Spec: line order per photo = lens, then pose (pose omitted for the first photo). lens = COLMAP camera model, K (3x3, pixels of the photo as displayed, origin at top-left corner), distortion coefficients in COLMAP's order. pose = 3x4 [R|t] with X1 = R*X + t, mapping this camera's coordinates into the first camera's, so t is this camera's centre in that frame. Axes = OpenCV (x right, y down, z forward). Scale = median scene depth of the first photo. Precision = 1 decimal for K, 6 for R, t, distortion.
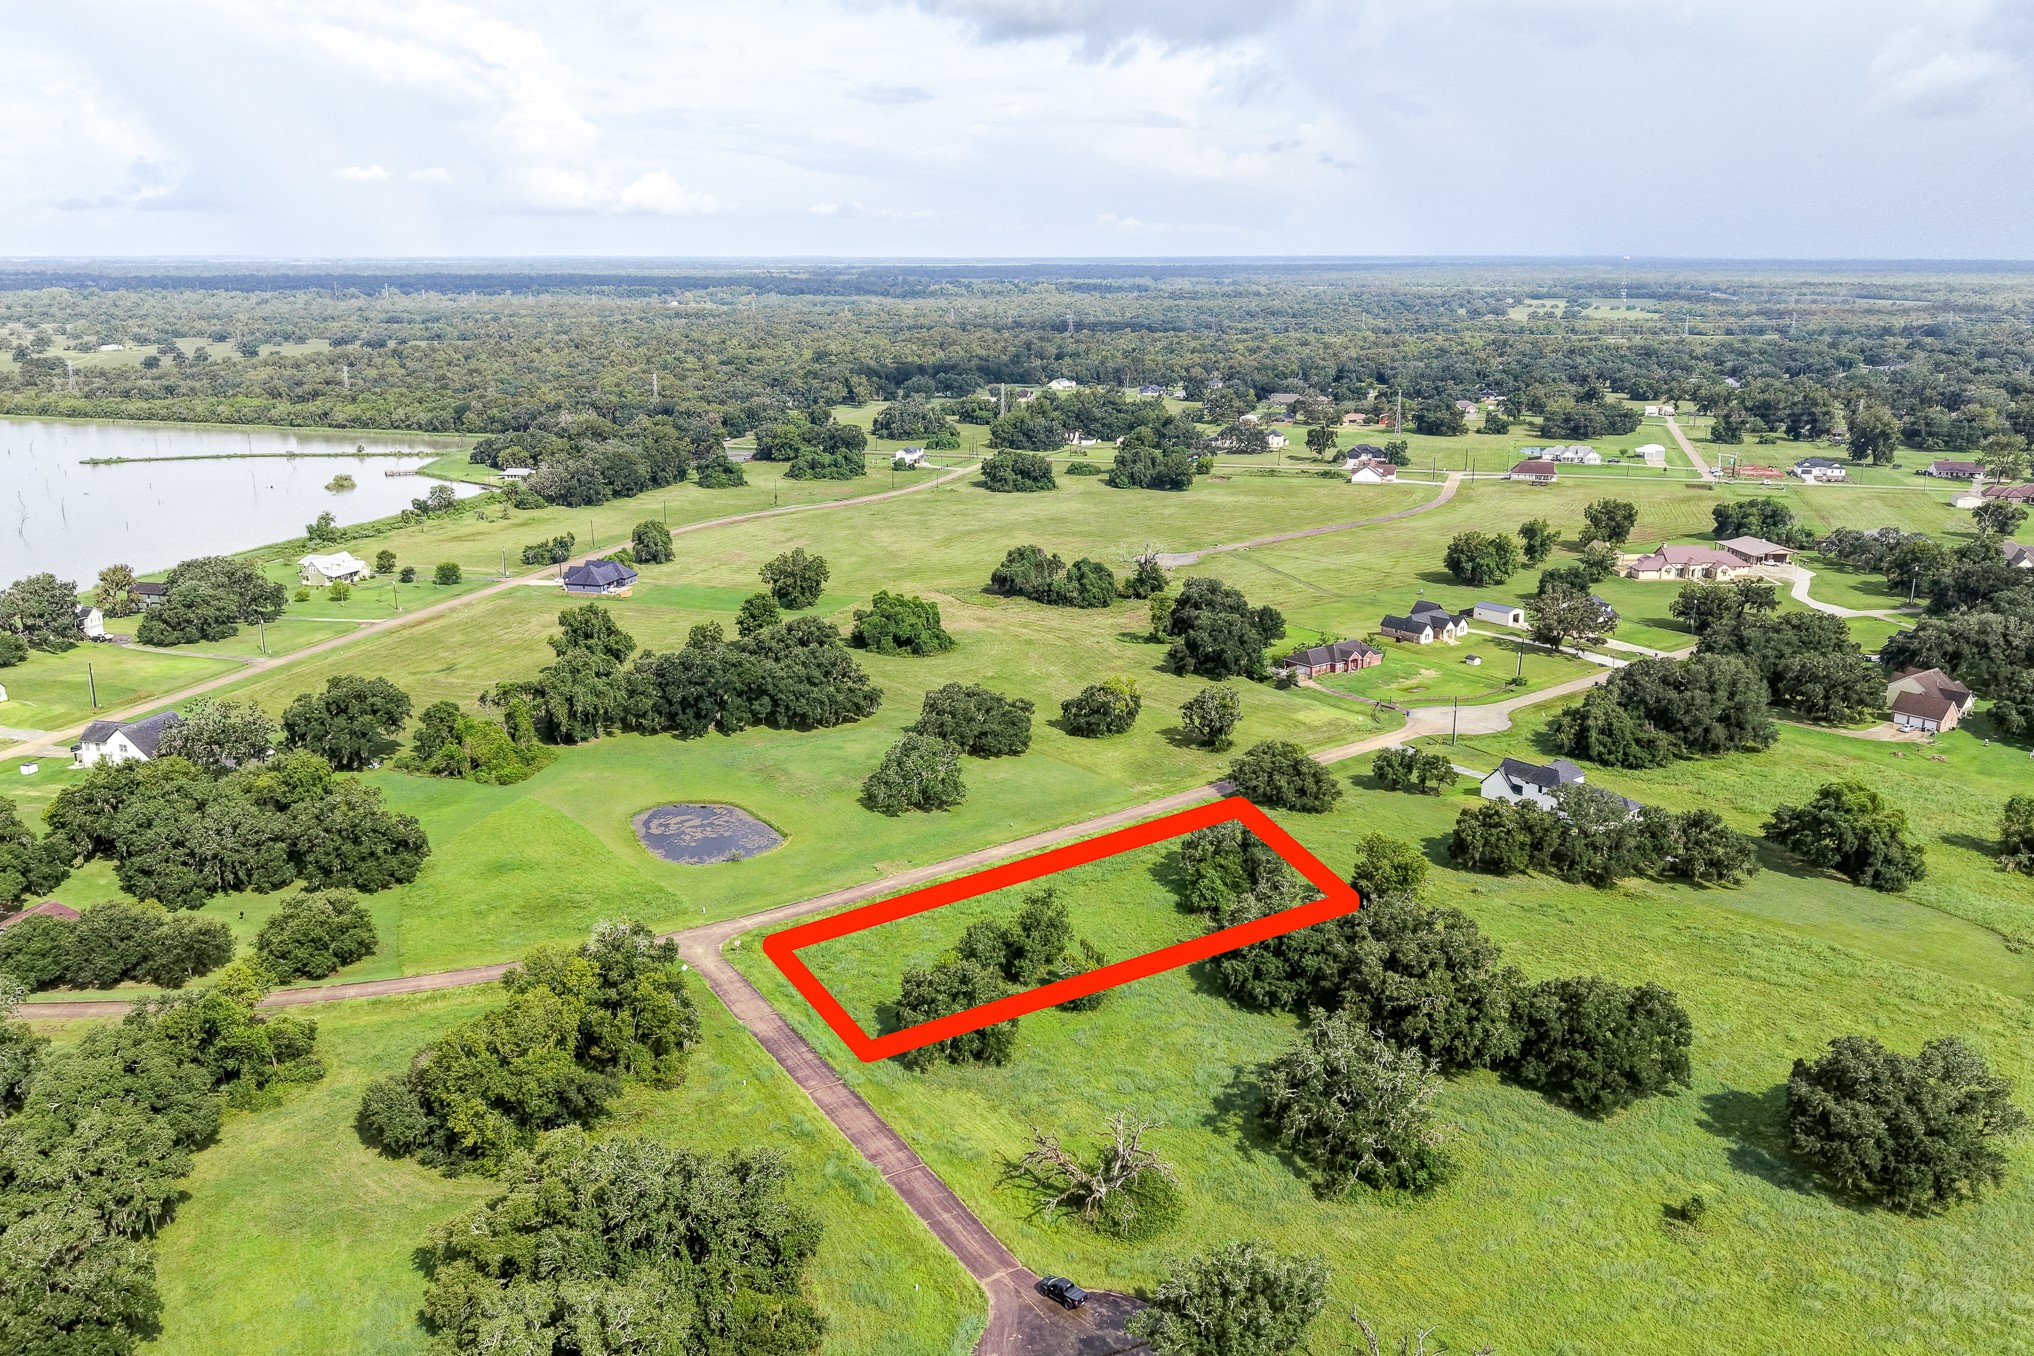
lens RADIAL K [[1602.0, 0, 1017.0], [0, 1602.0, 678.0], [0, 0, 1]] dist [0.077474, -0.114221]
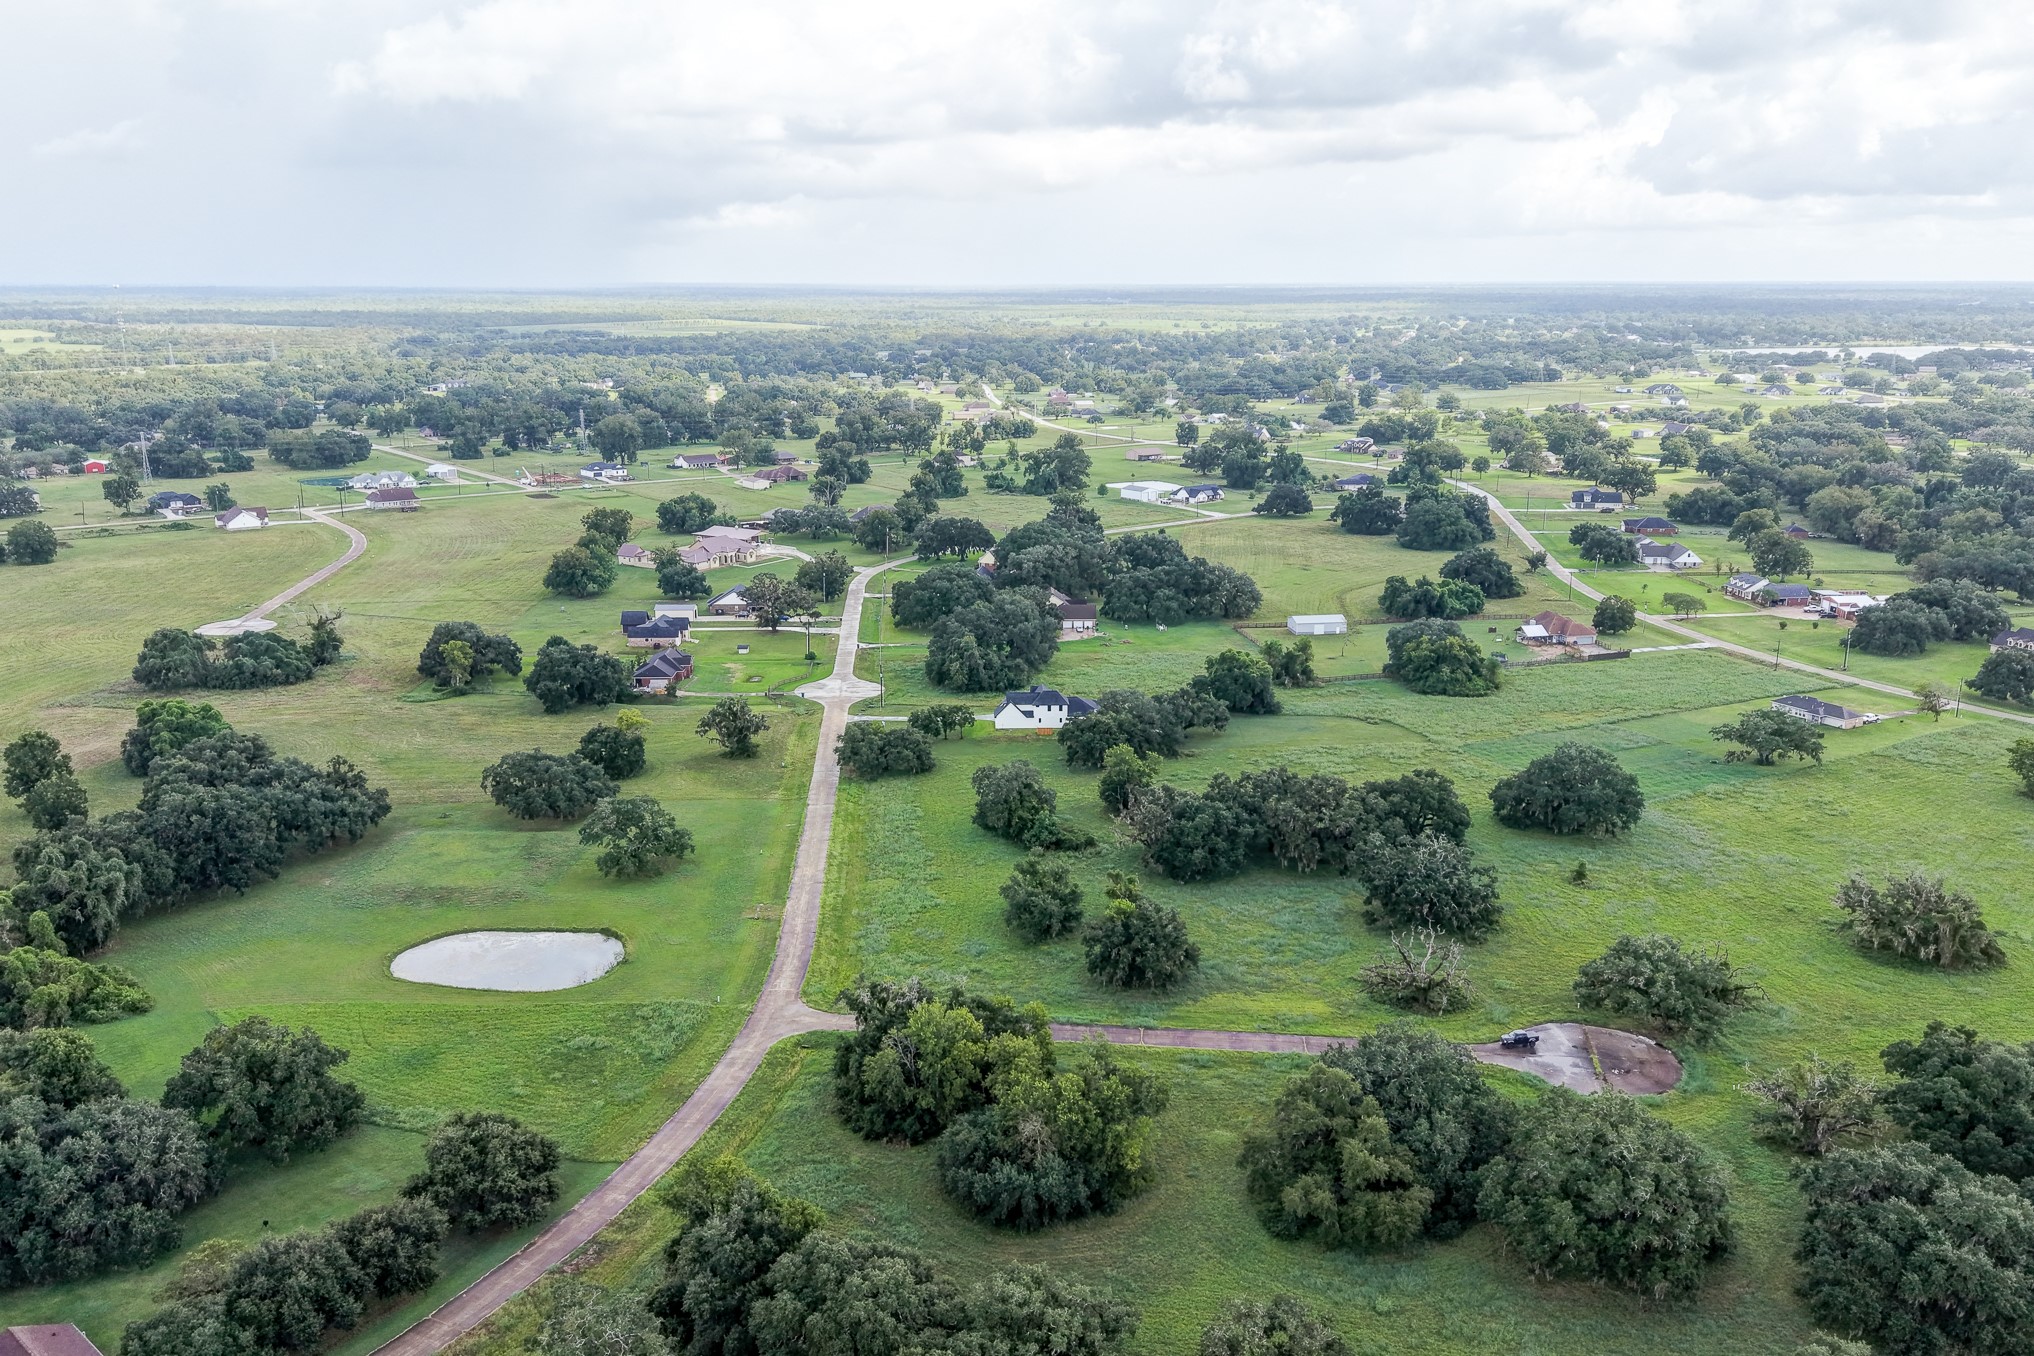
lens RADIAL K [[1602.0, 0, 1017.0], [0, 1602.0, 678.0], [0, 0, 1]] dist [0.077474, -0.114221]
pose [[0.596130, -0.194593, 0.778949, -0.413891], [0.206150, 0.974757, 0.085742, -0.041925], [-0.775971, 0.109467, 0.621197, 0.146746]]
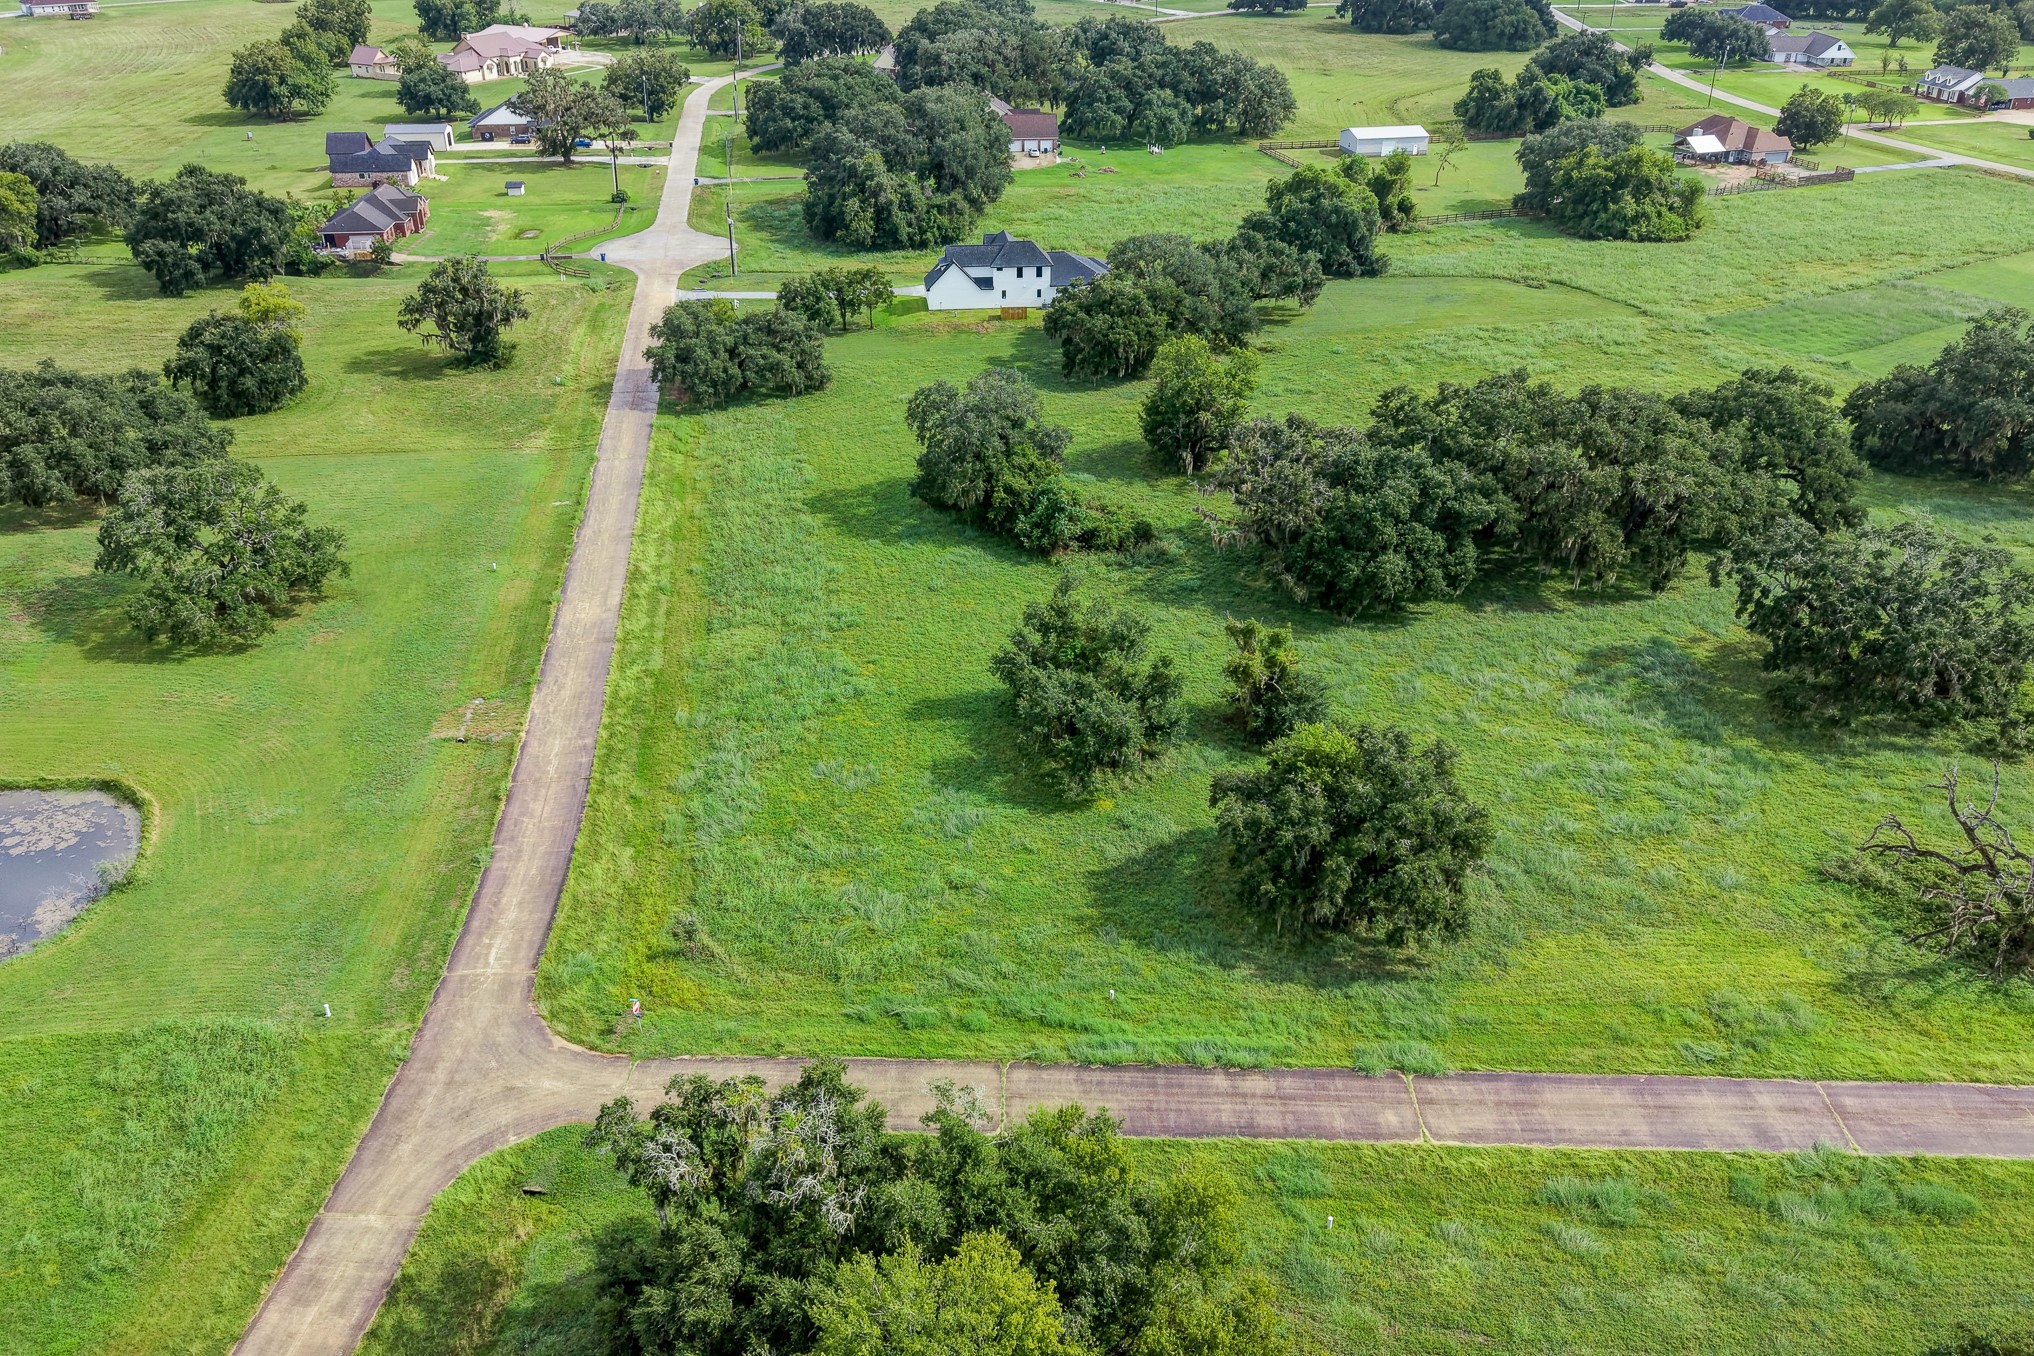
lens RADIAL K [[1602.0, 0, 1017.0], [0, 1602.0, 678.0], [0, 0, 1]] dist [0.077474, -0.114221]
pose [[0.535681, -0.404282, 0.741351, -0.188856], [0.215502, 0.914322, 0.342892, -0.009460], [-0.816459, -0.023918, 0.576908, 0.352627]]
